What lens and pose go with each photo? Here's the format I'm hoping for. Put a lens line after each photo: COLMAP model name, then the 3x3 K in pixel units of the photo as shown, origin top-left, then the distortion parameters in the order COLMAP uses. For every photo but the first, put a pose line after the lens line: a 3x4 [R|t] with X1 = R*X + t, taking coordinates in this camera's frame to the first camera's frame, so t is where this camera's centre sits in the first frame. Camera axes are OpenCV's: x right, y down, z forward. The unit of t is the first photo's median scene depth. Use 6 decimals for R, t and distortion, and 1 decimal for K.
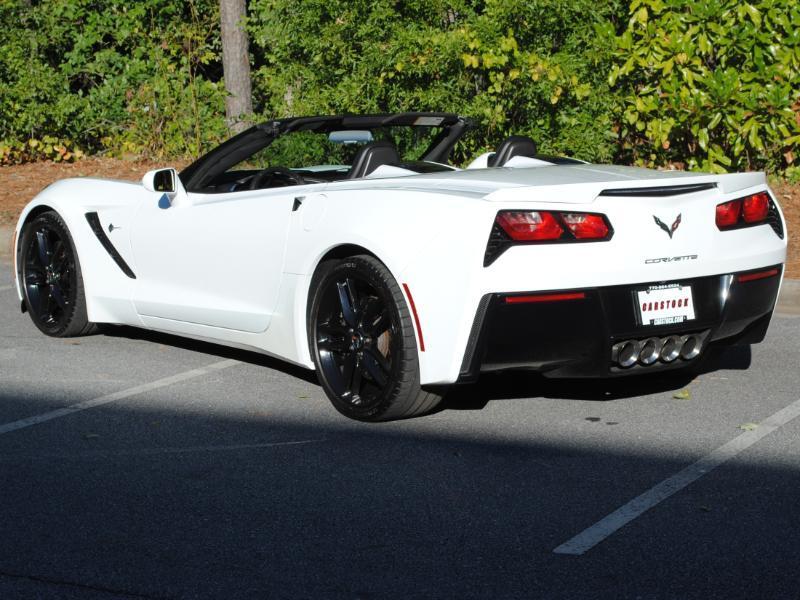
lens RADIAL K [[2101.5, 0, 410.5], [0, 2101.5, 299.5], [0, 0, 1]] dist [-0.019001, -0.735463]
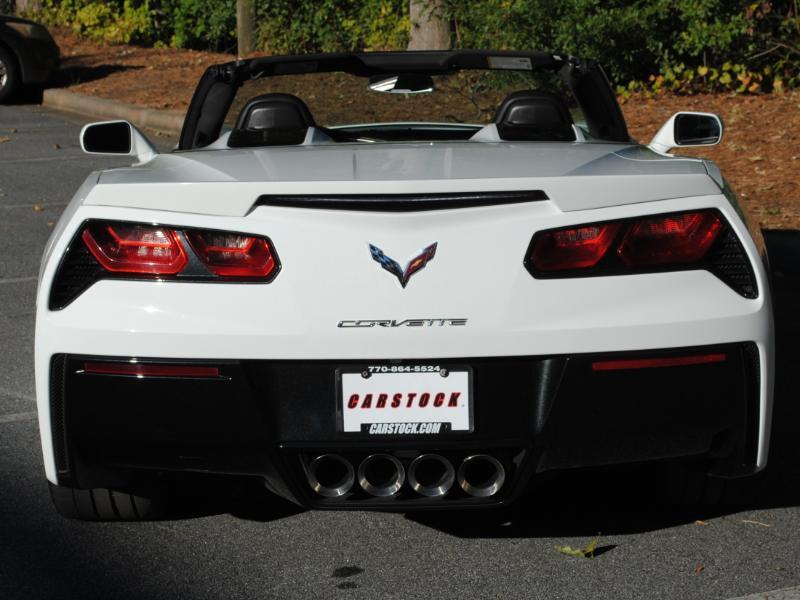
lens RADIAL K [[2101.5, 0, 410.5], [0, 2101.5, 299.5], [0, 0, 1]] dist [-0.019001, -0.735463]
pose [[0.780671, 0.089994, -0.618429, 0.470733], [-0.062301, 0.995855, 0.066272, -0.062484], [0.621829, -0.013208, 0.783042, 0.546683]]
